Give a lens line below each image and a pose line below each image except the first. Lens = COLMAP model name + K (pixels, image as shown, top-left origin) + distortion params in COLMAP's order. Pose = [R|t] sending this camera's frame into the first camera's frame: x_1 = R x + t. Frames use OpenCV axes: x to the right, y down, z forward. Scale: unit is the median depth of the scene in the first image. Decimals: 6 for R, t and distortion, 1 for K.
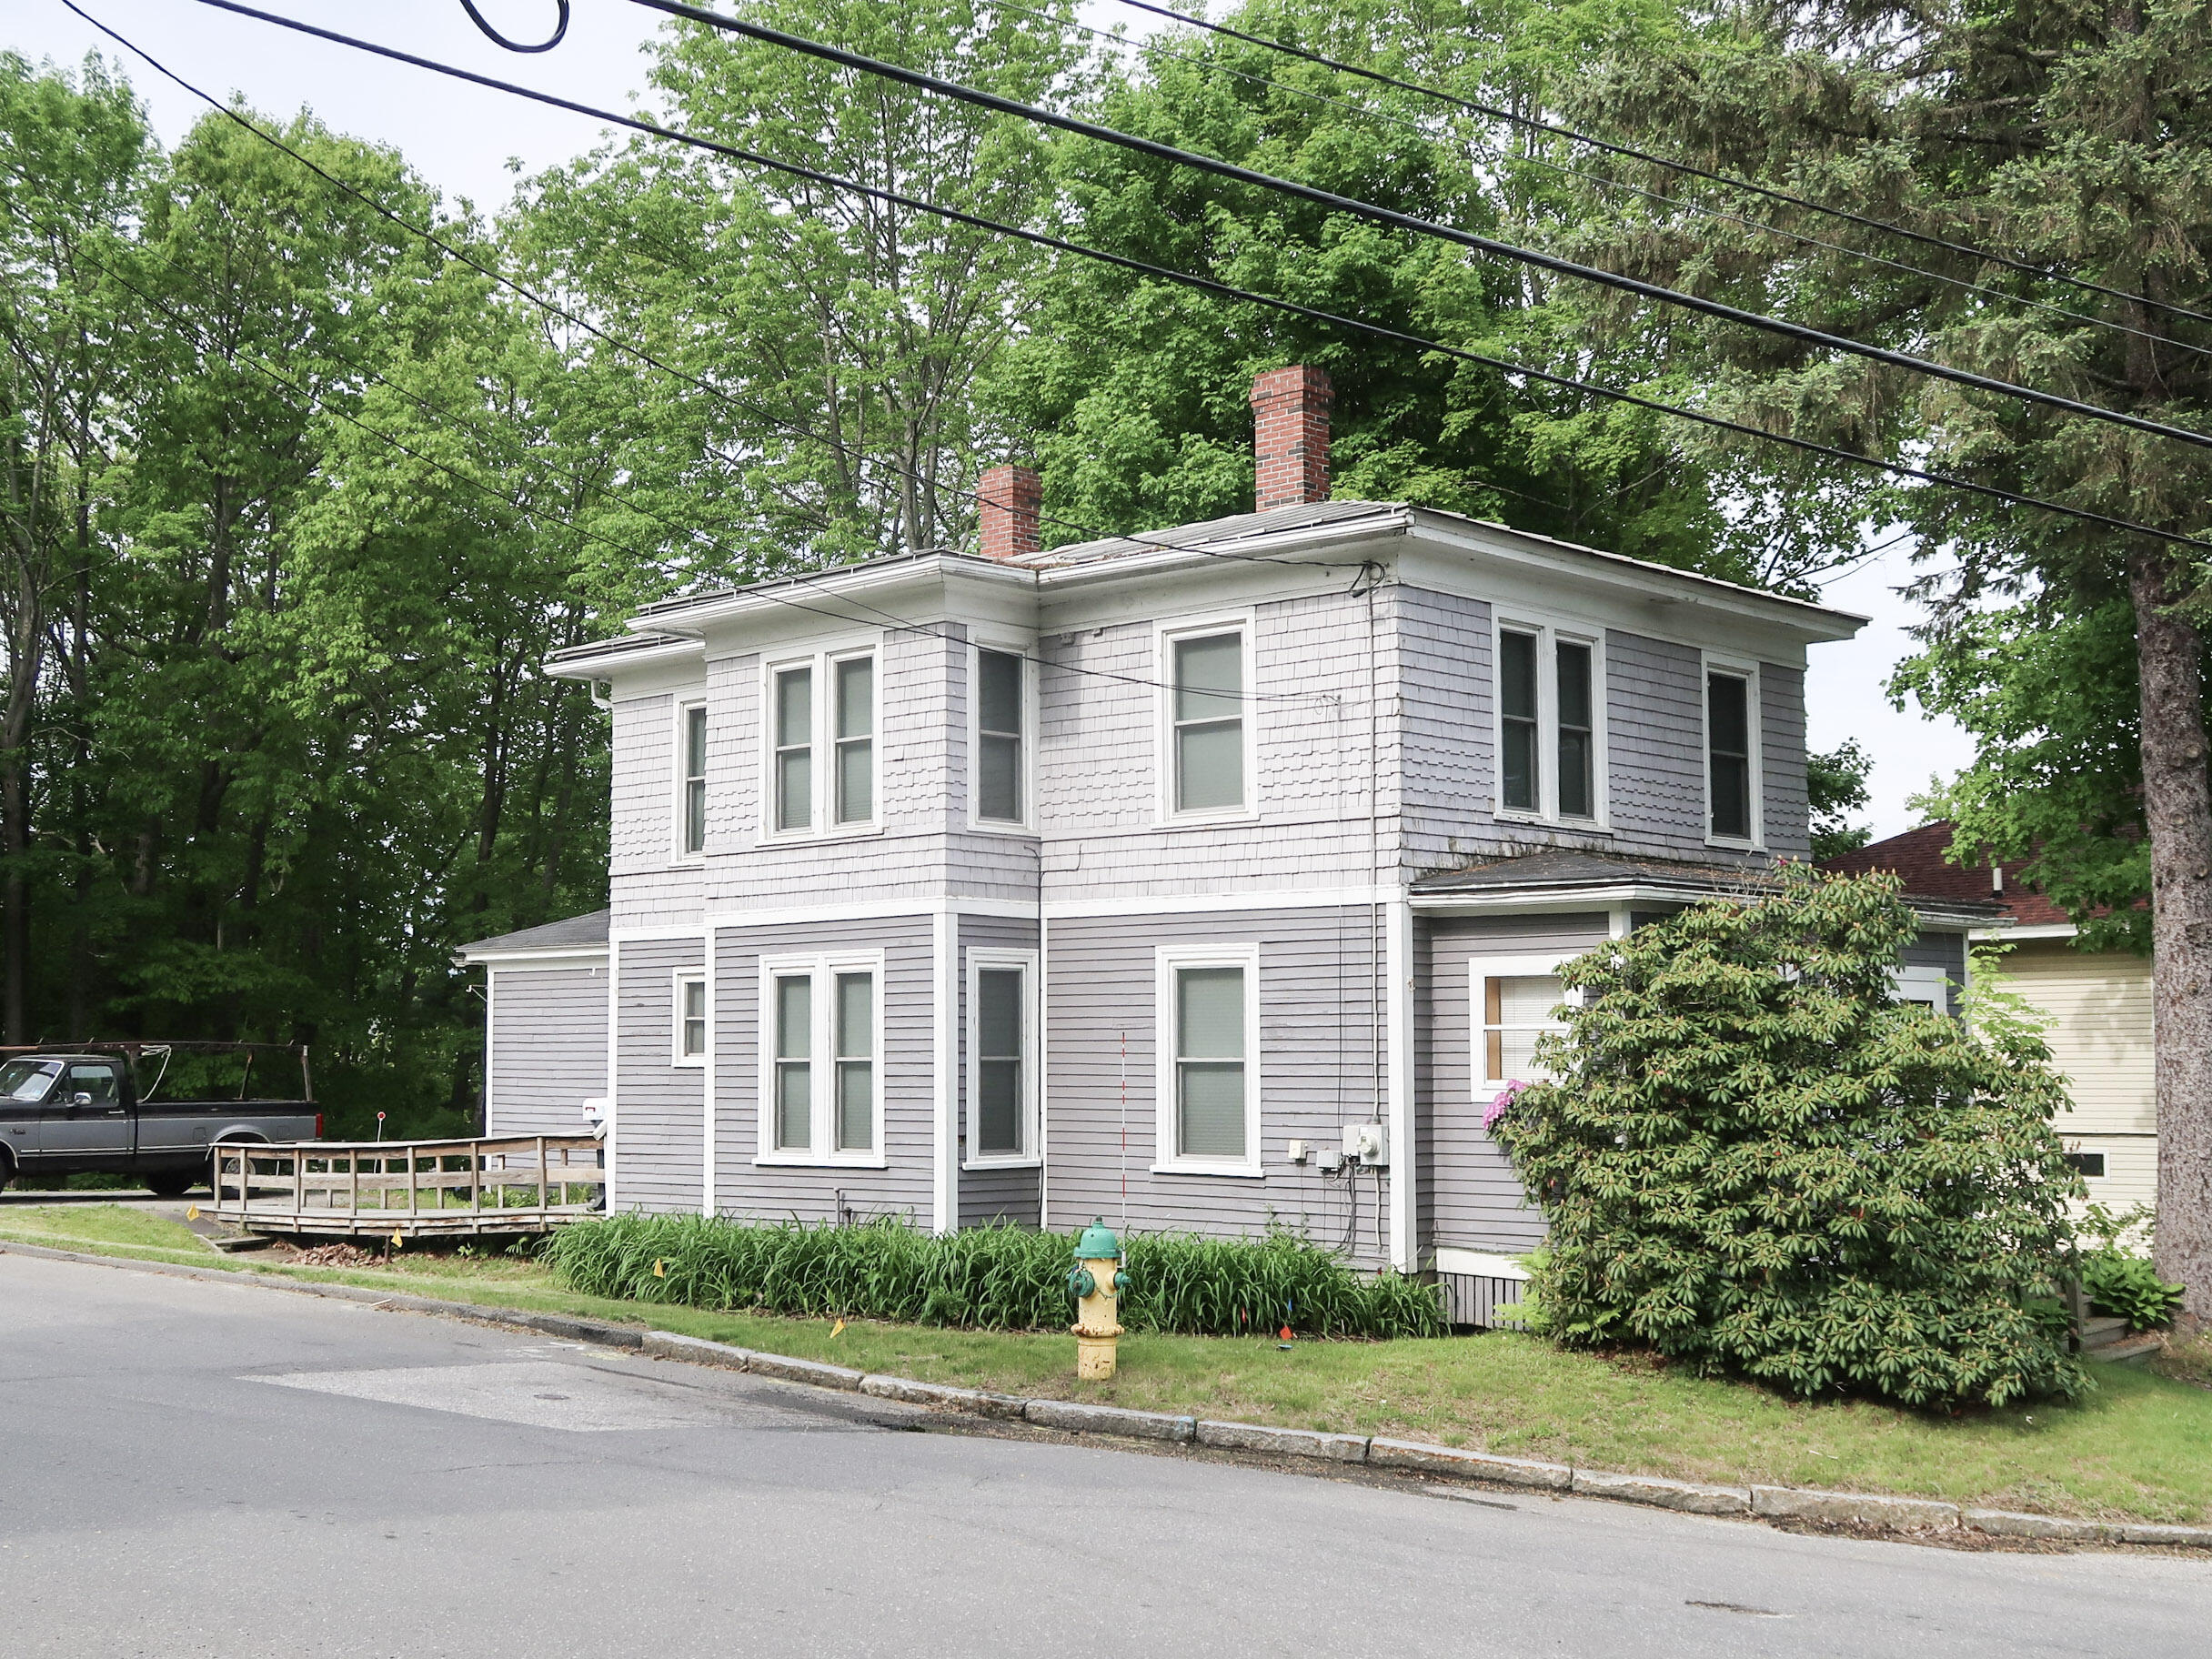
lens RADIAL K [[2642.4, 0, 1111.6], [0, 2642.4, 832.7], [0, 0, 1]] dist [-0.019035, 0.034479]
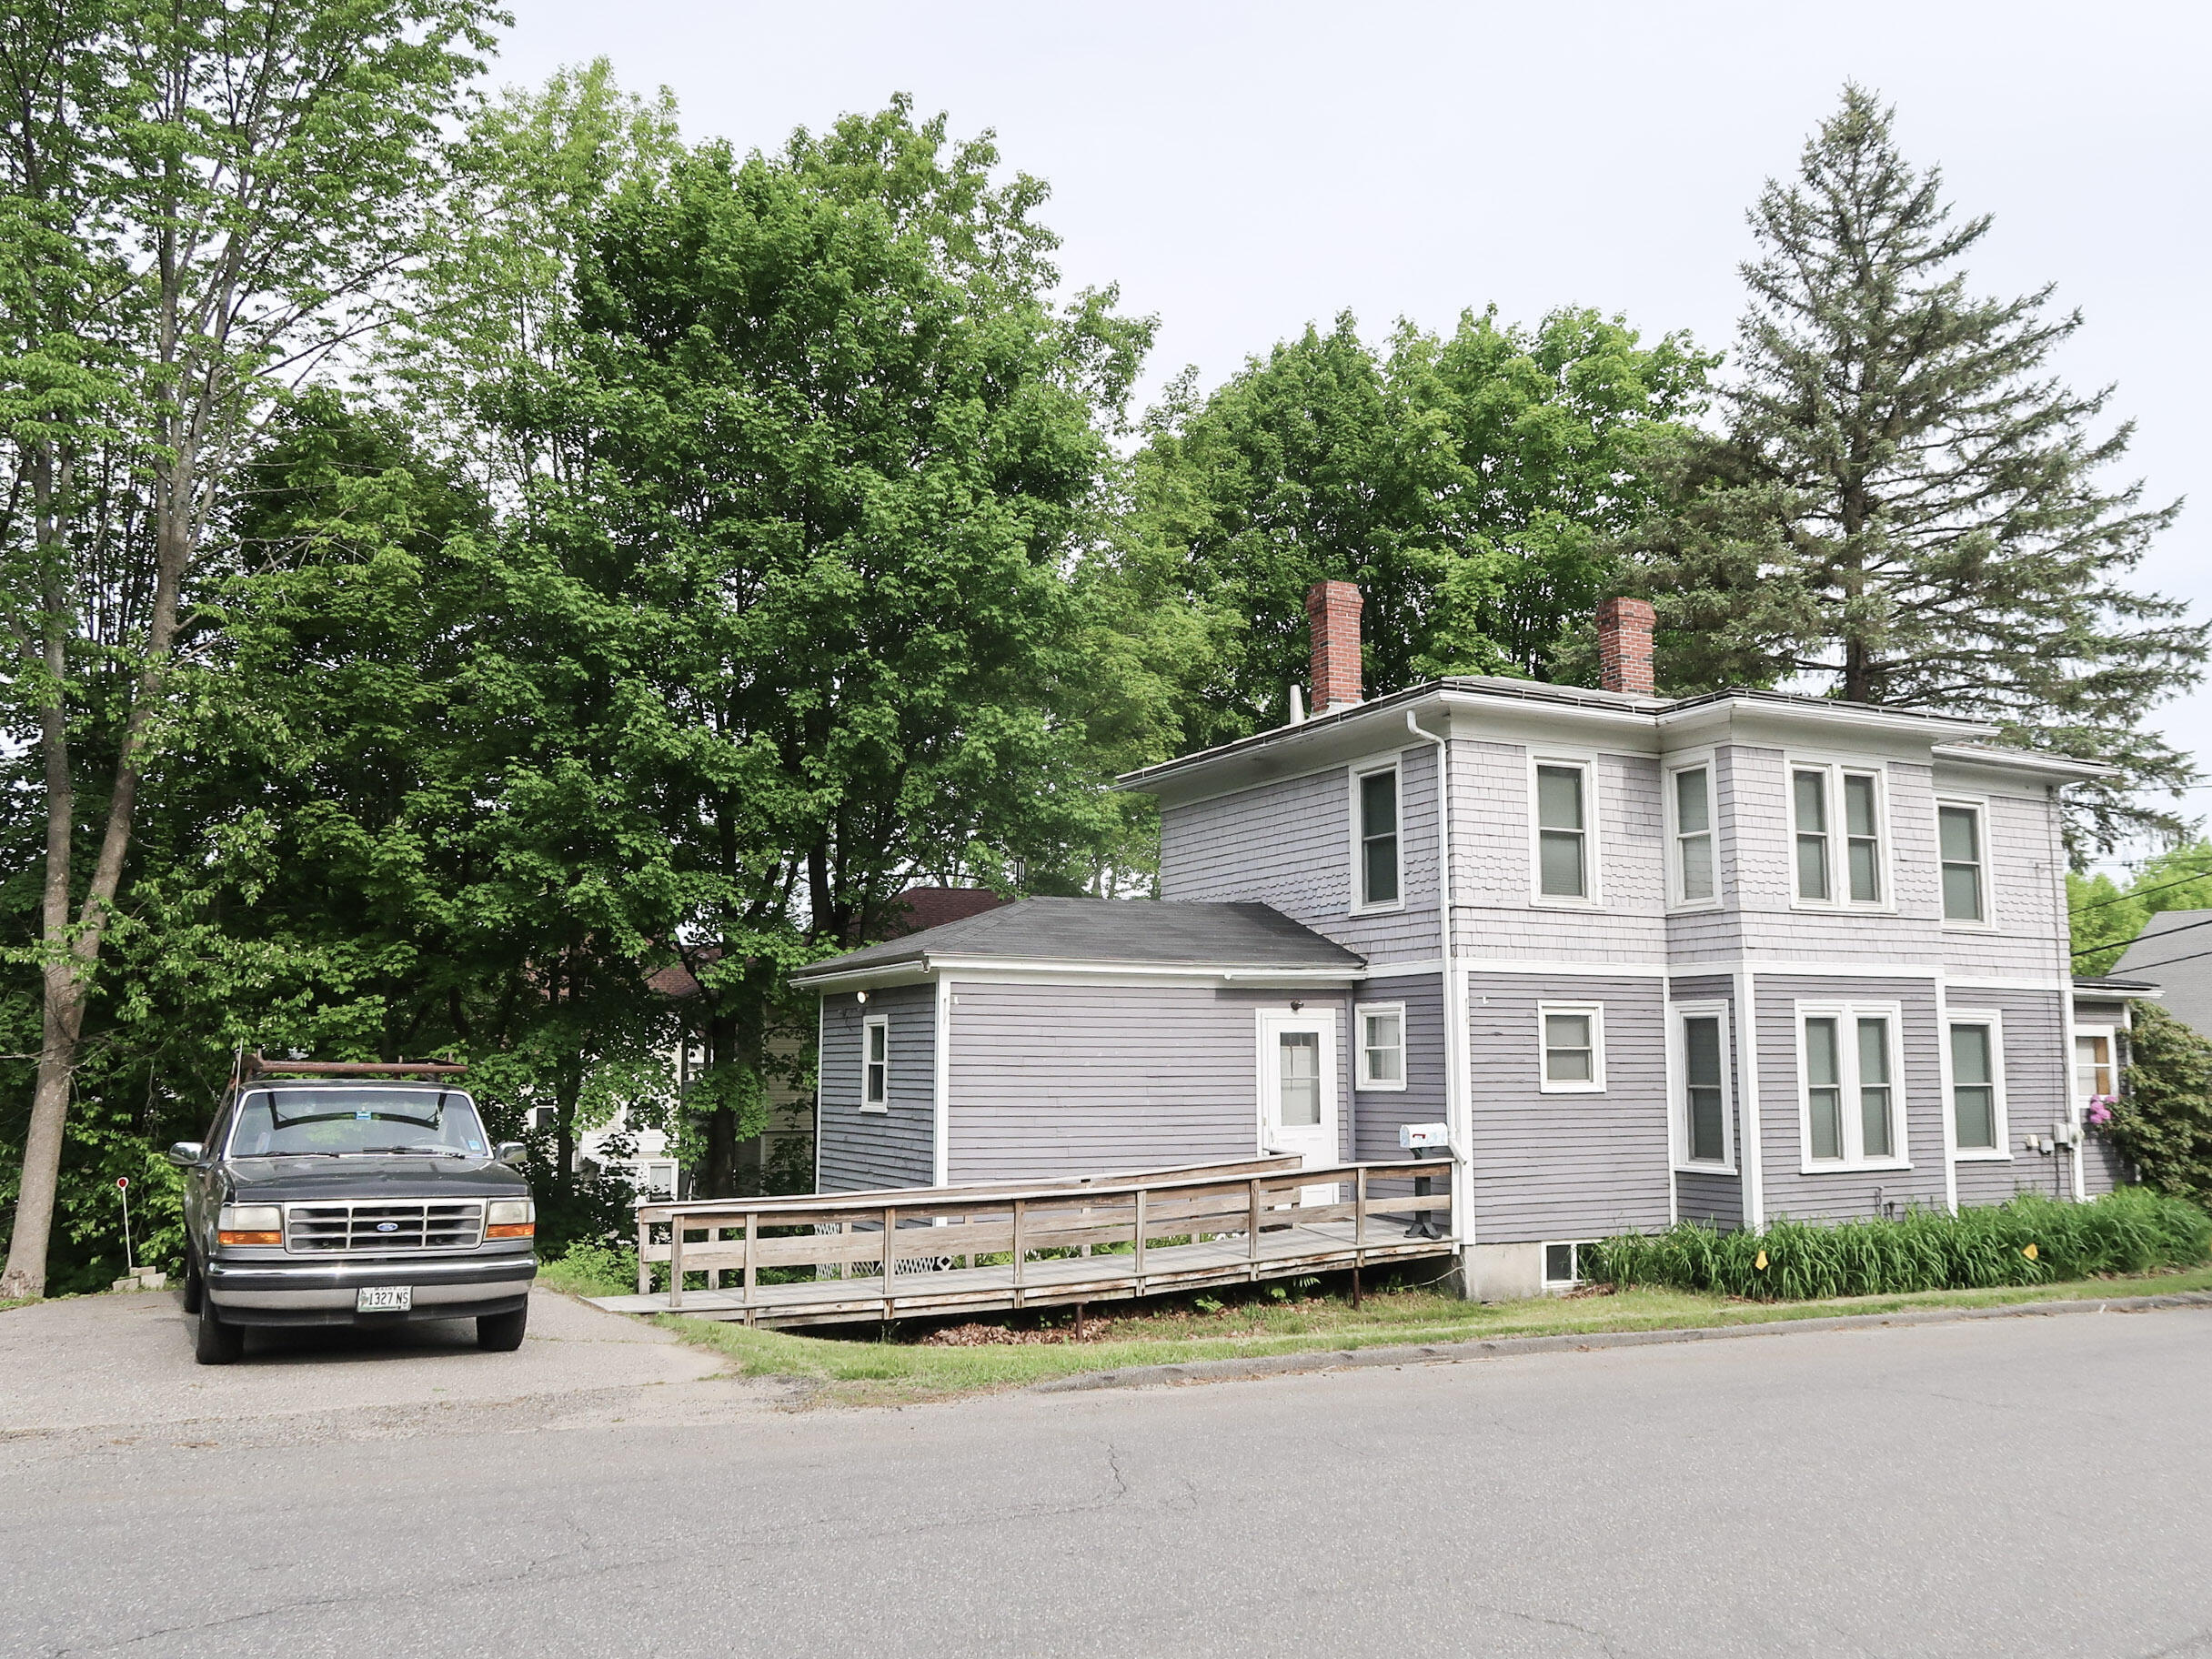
lens RADIAL K [[1851.3, 0, 1097.4], [0, 1851.3, 814.4], [0, 0, 1]] dist [-0.041557, 0.014026]
pose [[0.333406, 0.130166, 0.933754, -1.063158], [-0.086750, 0.990457, -0.107095, 0.082530], [-0.938784, -0.045297, 0.341517, 1.042391]]
